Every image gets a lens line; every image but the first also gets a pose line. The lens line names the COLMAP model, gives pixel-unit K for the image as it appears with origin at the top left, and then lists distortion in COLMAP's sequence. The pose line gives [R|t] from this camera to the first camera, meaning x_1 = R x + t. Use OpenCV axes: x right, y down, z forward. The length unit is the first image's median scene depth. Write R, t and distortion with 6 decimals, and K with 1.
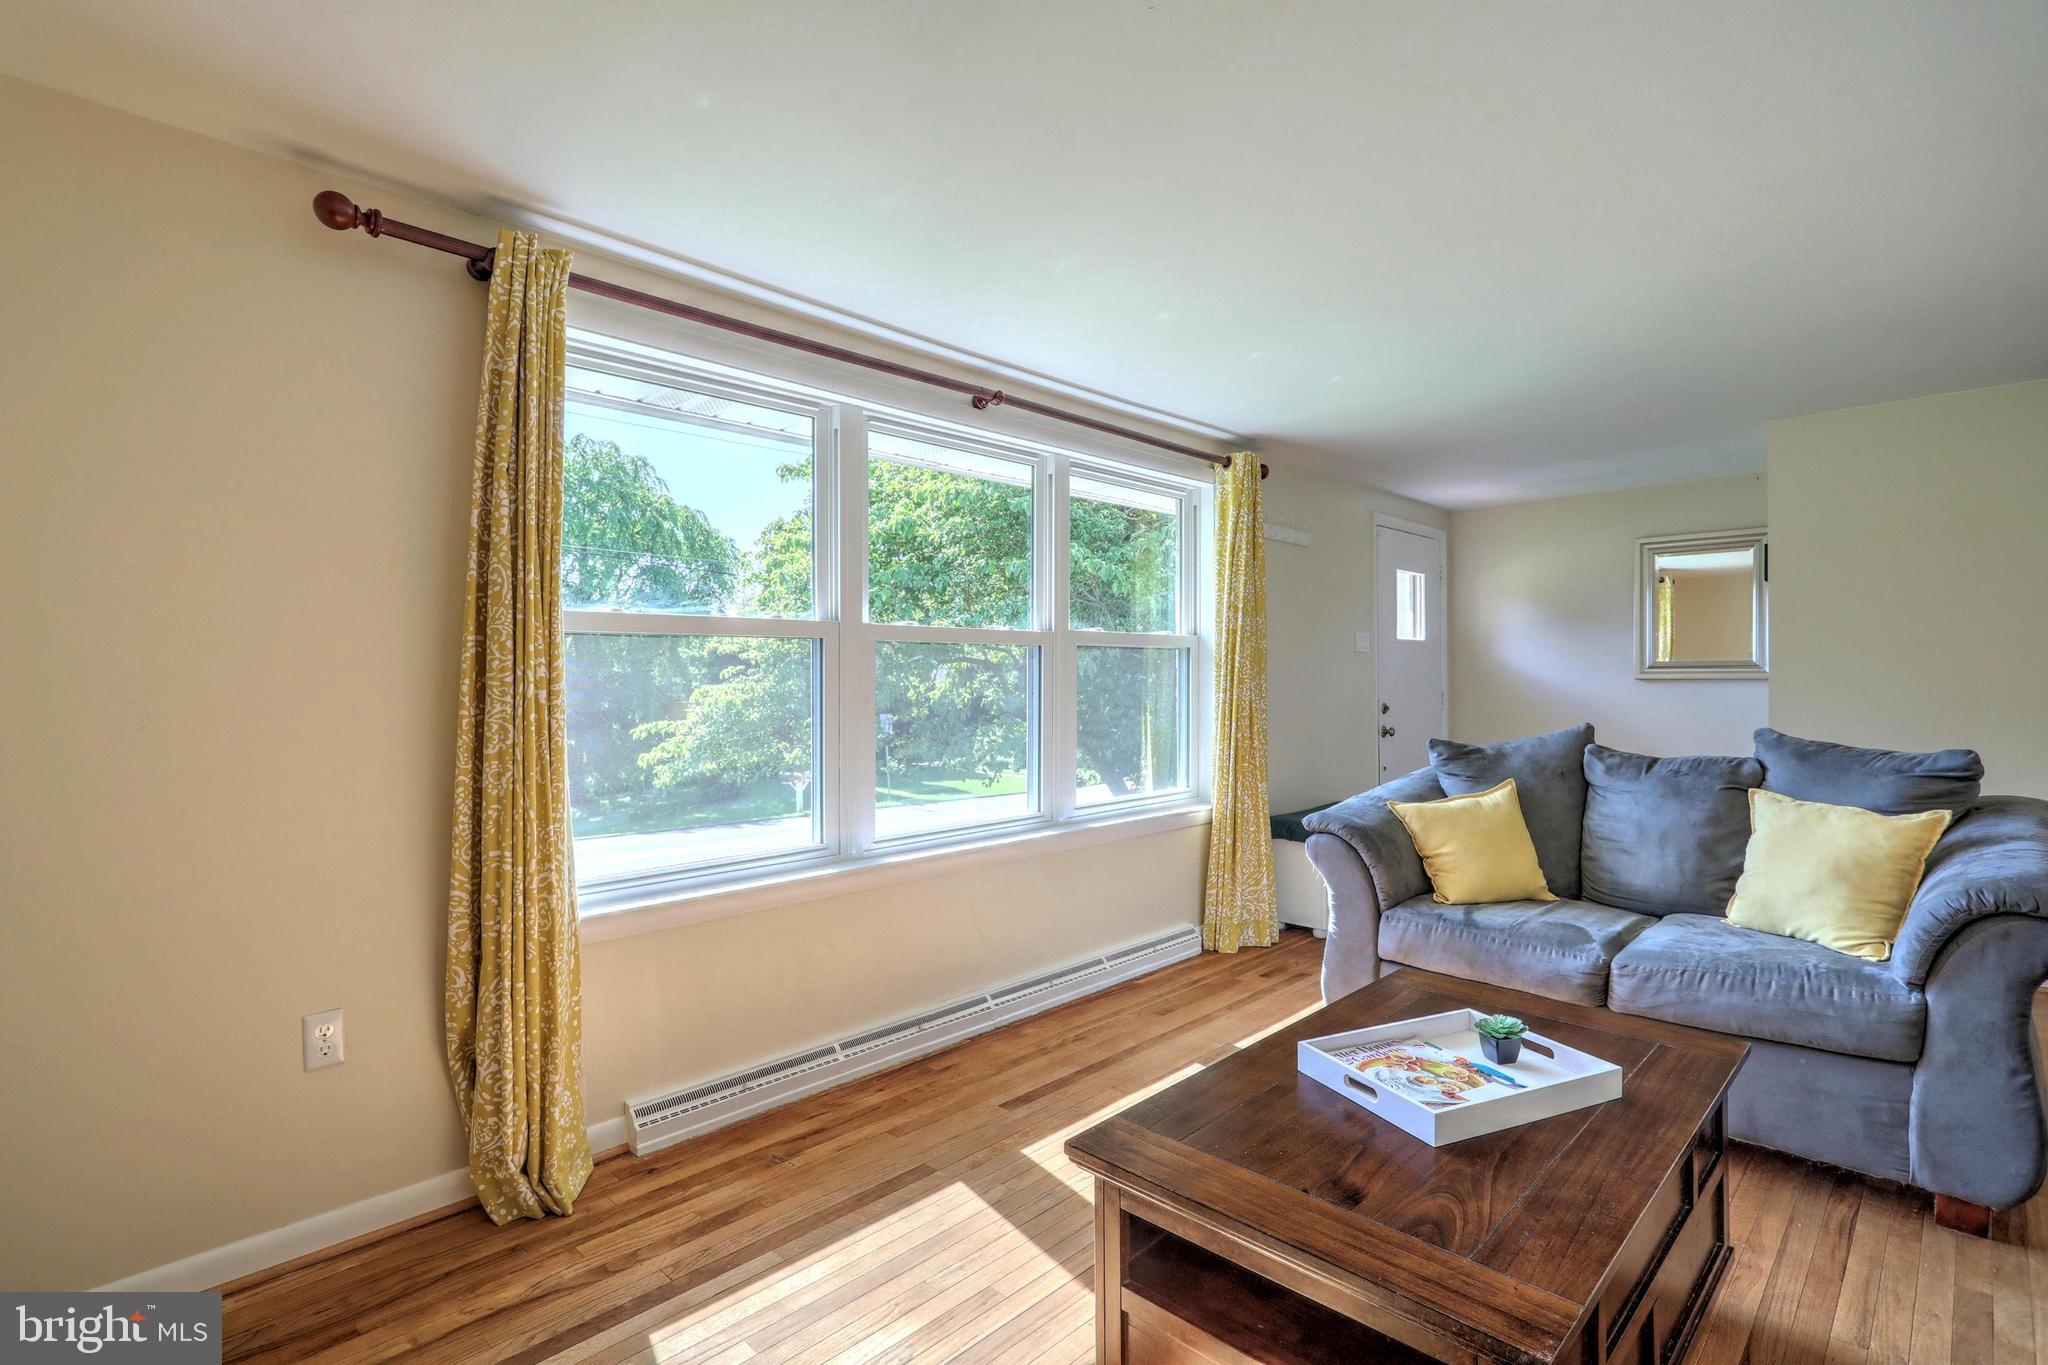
lens RADIAL K [[976.1, 0, 1026.4], [0, 976.1, 682.7], [0, 0, 1]] dist [0.001226, -0.001345]
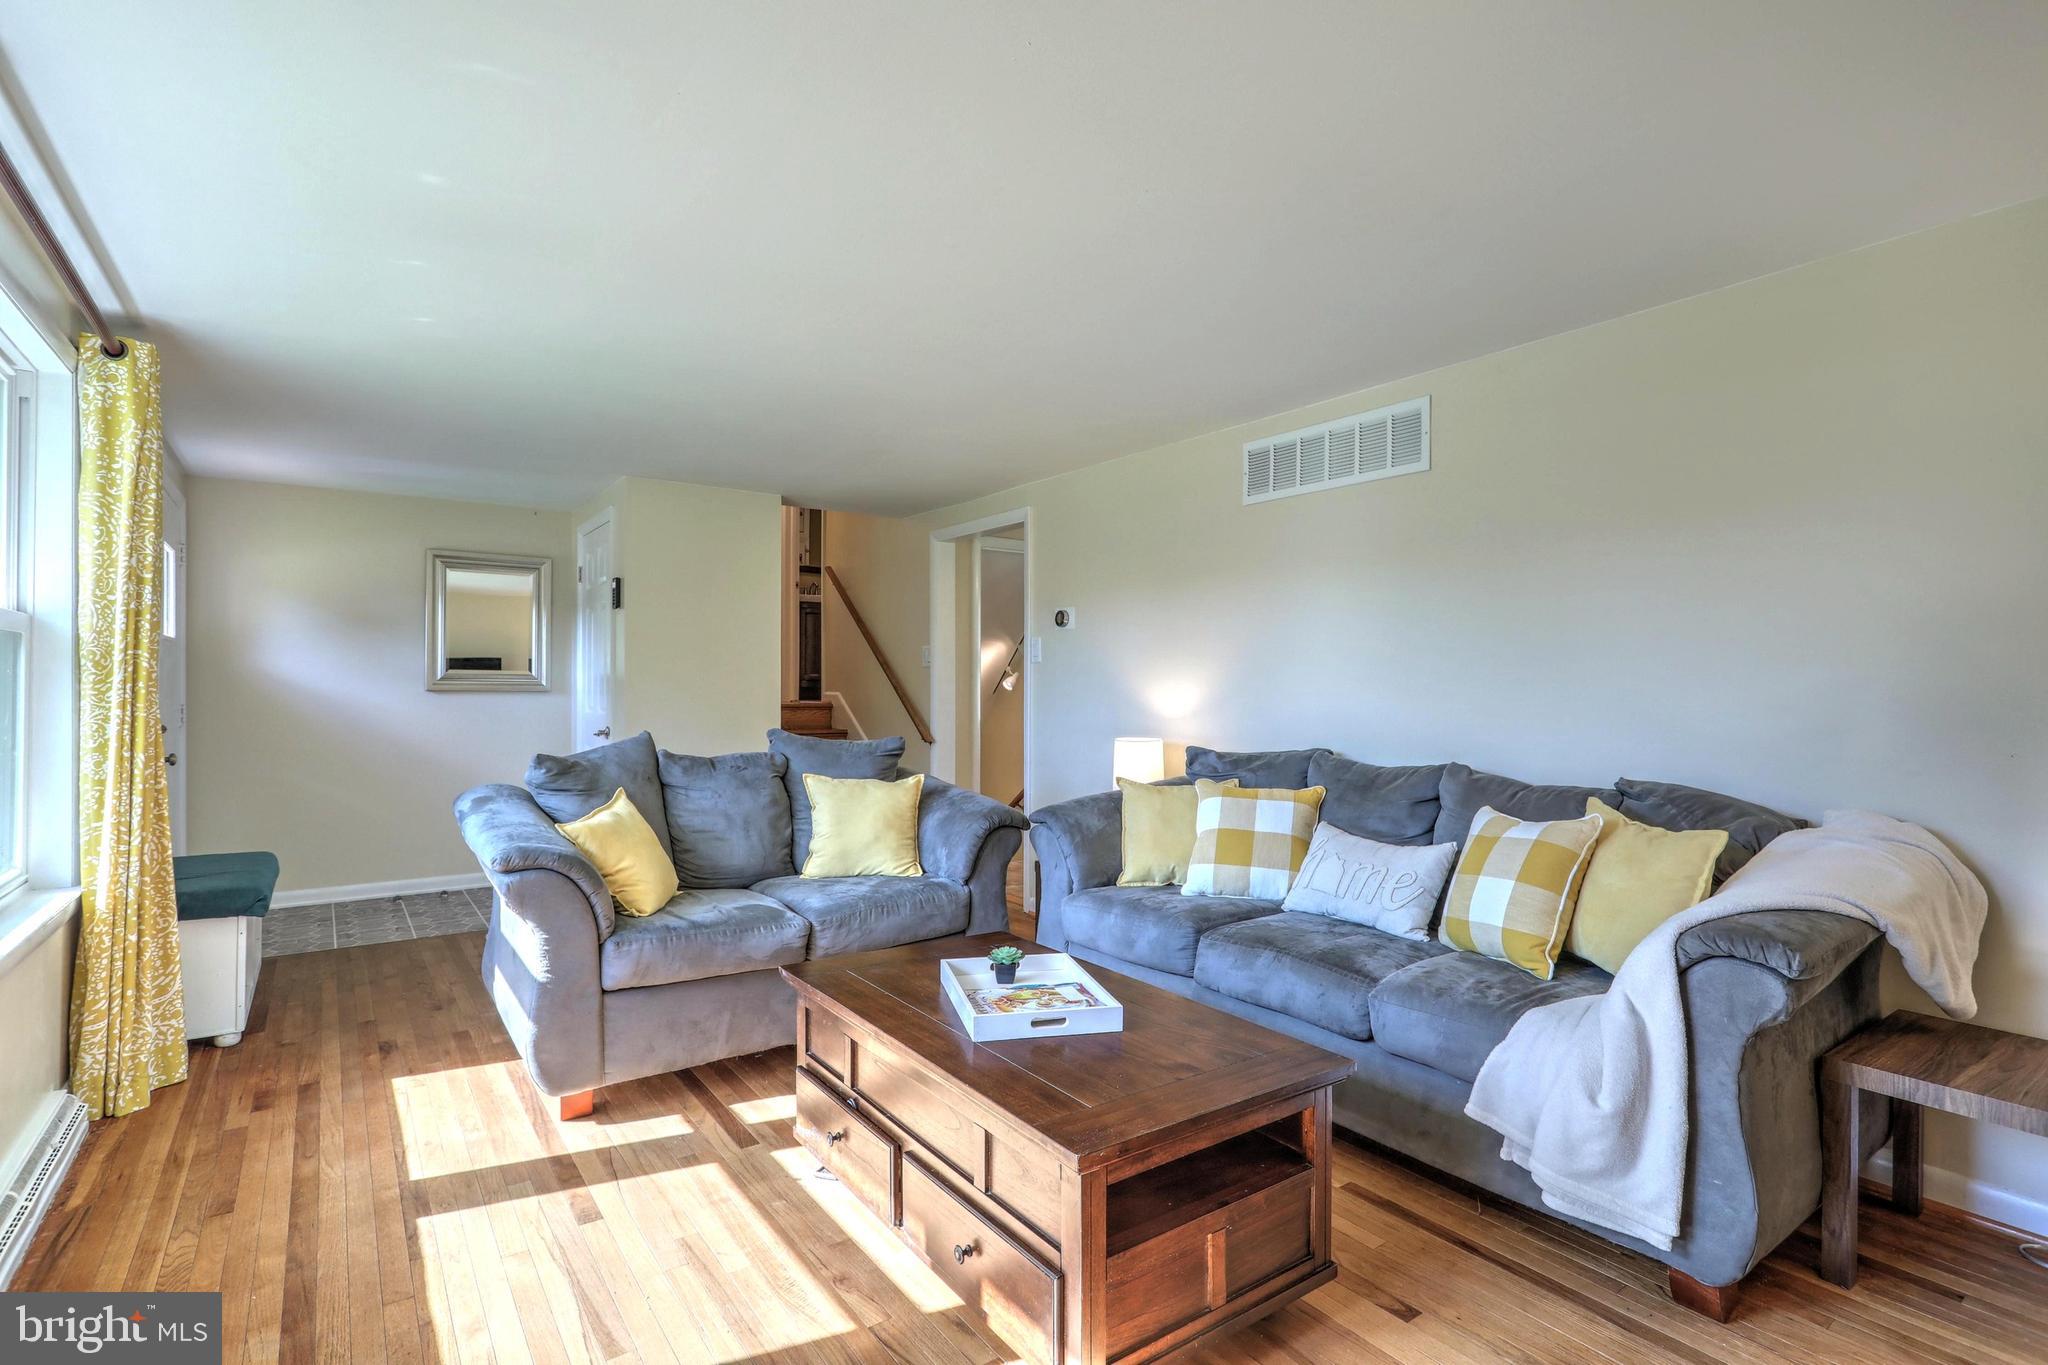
lens RADIAL K [[976.1, 0, 1026.3], [0, 976.1, 682.9], [0, 0, 1]] dist [0.001226, -0.001345]
pose [[0.172061, 0.014289, 0.984983, -0.463089], [-0.001801, 0.999898, -0.014191, 0.002791], [-0.985085, 0.000668, 0.172069, 0.430858]]
